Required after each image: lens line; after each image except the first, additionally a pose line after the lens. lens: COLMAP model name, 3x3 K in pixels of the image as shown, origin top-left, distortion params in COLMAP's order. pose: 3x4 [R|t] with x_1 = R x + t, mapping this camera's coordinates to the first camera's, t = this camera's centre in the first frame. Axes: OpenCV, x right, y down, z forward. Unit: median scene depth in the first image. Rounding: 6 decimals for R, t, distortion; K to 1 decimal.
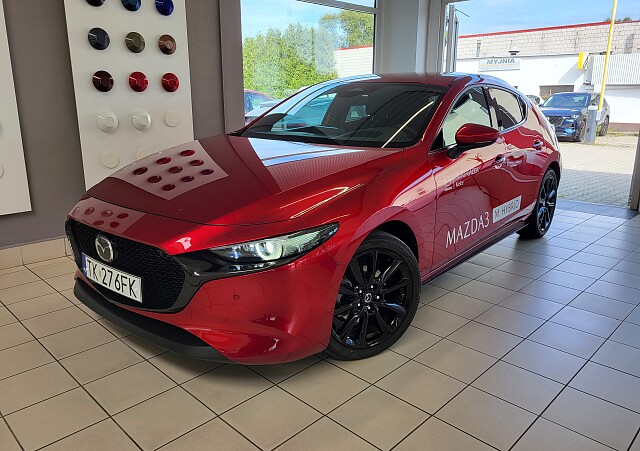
lens RADIAL K [[493.4, 0, 317.0], [0, 493.4, 219.7], [0, 0, 1]] dist [0.030493, -0.010541]
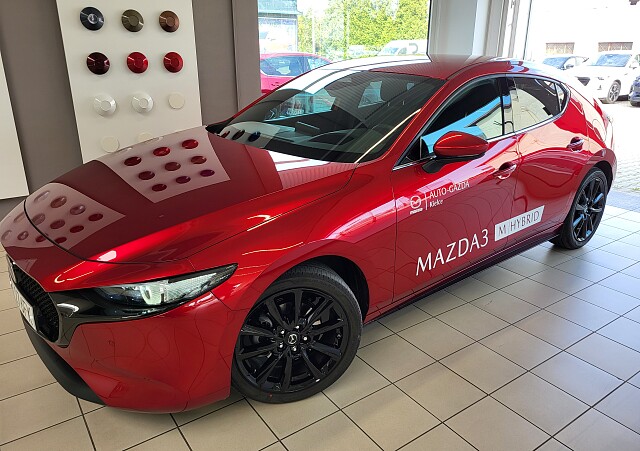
lens RADIAL K [[493.4, 0, 318.4], [0, 493.4, 226.2], [0, 0, 1]] dist [0.030493, -0.010541]
pose [[0.984599, 0.061692, -0.163582, 0.216990], [-0.045362, 0.993775, 0.101751, -0.104421], [0.168841, -0.092763, 0.981268, 0.119096]]
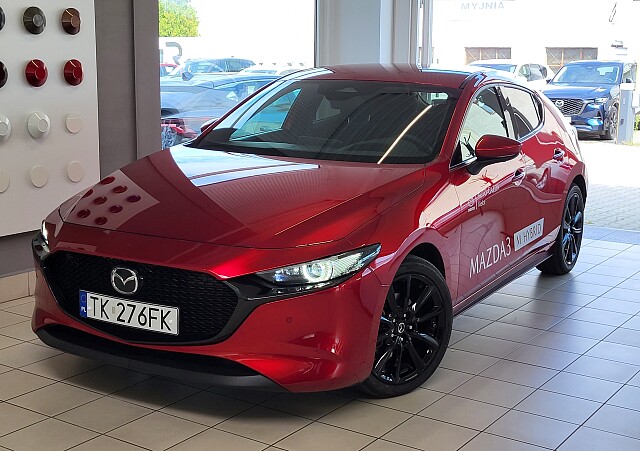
lens RADIAL K [[926.2, 0, 324.0], [0, 926.2, 230.2], [0, 0, 1]] dist [0.043567, 0.000000]
pose [[0.983375, -0.023991, 0.179996, -0.265767], [0.034183, 0.997970, -0.053737, 0.049940], [-0.178342, 0.058996, 0.982198, -0.525870]]
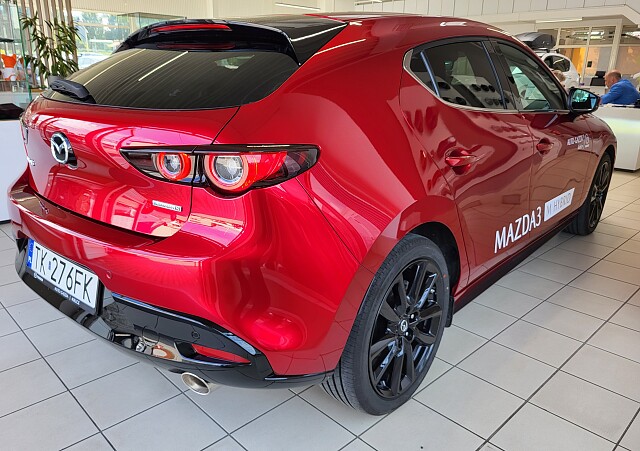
lens RADIAL K [[493.4, 0, 319.1], [0, 493.4, 225.9], [0, 0, 1]] dist [0.030493, -0.010541]
pose [[0.999153, 0.040857, 0.004992, -0.029790], [-0.040983, 0.998754, 0.028477, 0.008647], [-0.003822, -0.028658, 0.999582, 0.187960]]
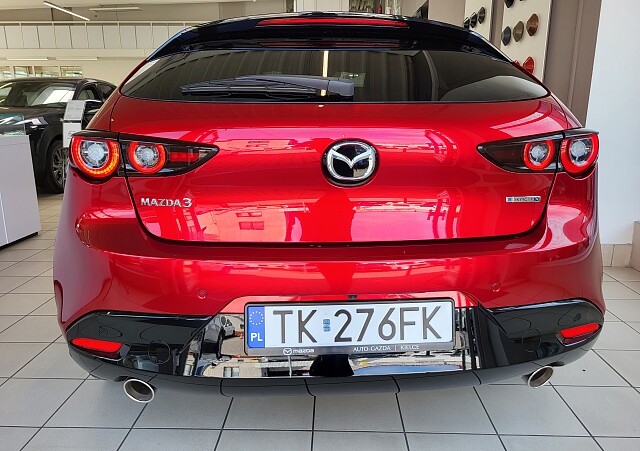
lens RADIAL K [[493.4, 0, 320.4], [0, 493.4, 225.9], [0, 0, 1]] dist [0.030493, -0.010541]
pose [[0.686606, -0.124995, 0.716204, -0.589664], [0.166145, 0.986018, 0.012806, -0.002320], [-0.707791, 0.110201, 0.697773, 0.460110]]
